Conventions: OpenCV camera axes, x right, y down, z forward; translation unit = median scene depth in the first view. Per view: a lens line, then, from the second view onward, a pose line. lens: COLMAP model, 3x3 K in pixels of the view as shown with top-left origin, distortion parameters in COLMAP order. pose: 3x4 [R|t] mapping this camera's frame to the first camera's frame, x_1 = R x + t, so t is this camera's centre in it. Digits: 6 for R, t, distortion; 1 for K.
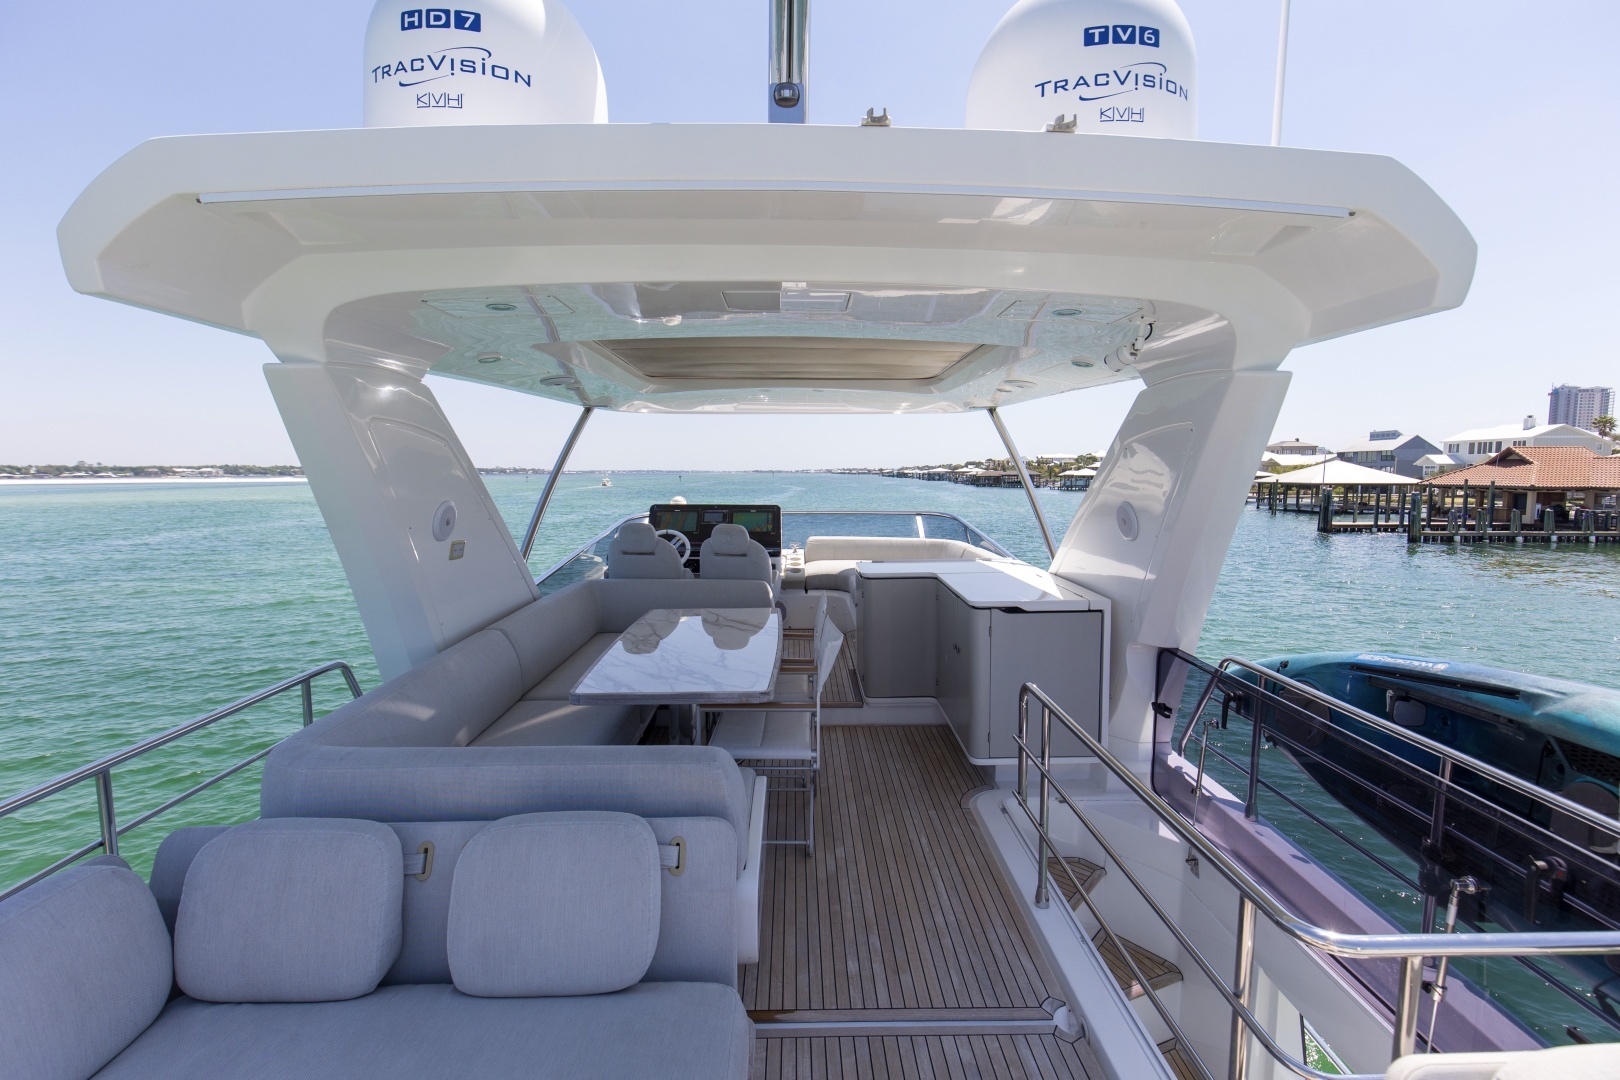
lens RADIAL K [[741.2, 0, 810.0], [0, 741.2, 540.0], [0, 0, 1]] dist [0.000493, 0.000100]
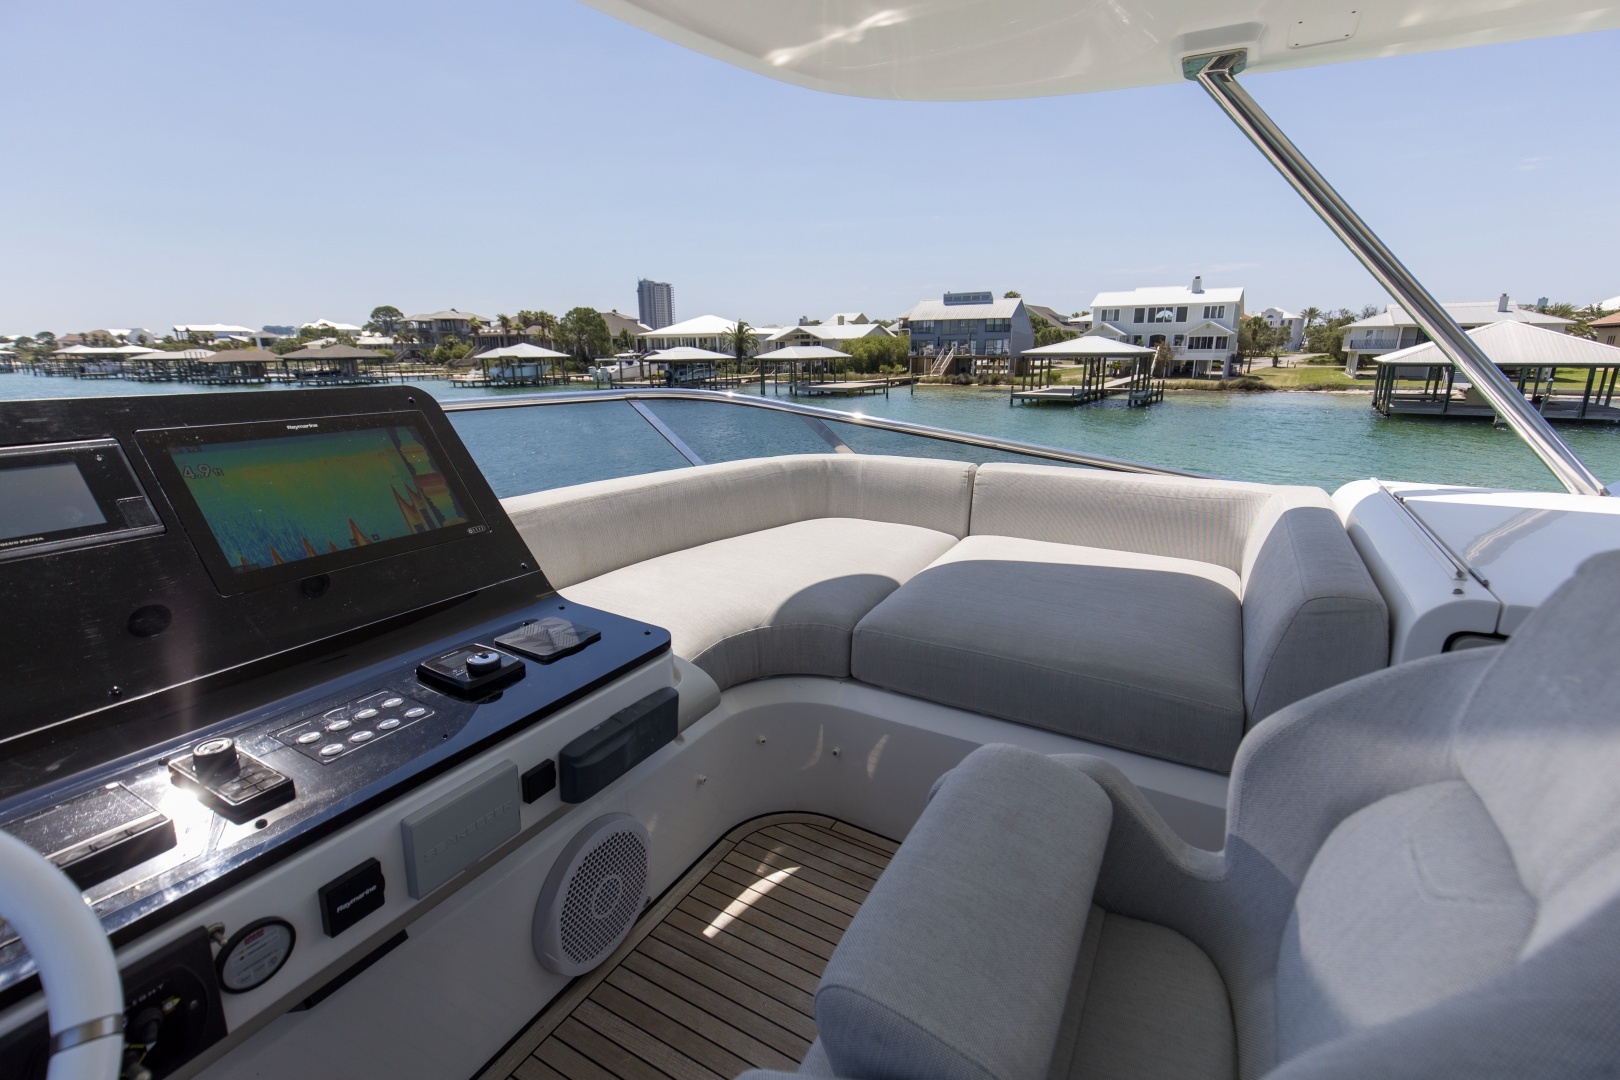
lens RADIAL K [[741.2, 0, 810.0], [0, 741.2, 540.0], [0, 0, 1]] dist [0.000493, 0.000100]
pose [[0.494041, -0.222112, 0.840589, -0.008593], [0.089115, 0.974662, 0.205163, -0.051315], [-0.864860, -0.026450, 0.501316, 0.555353]]
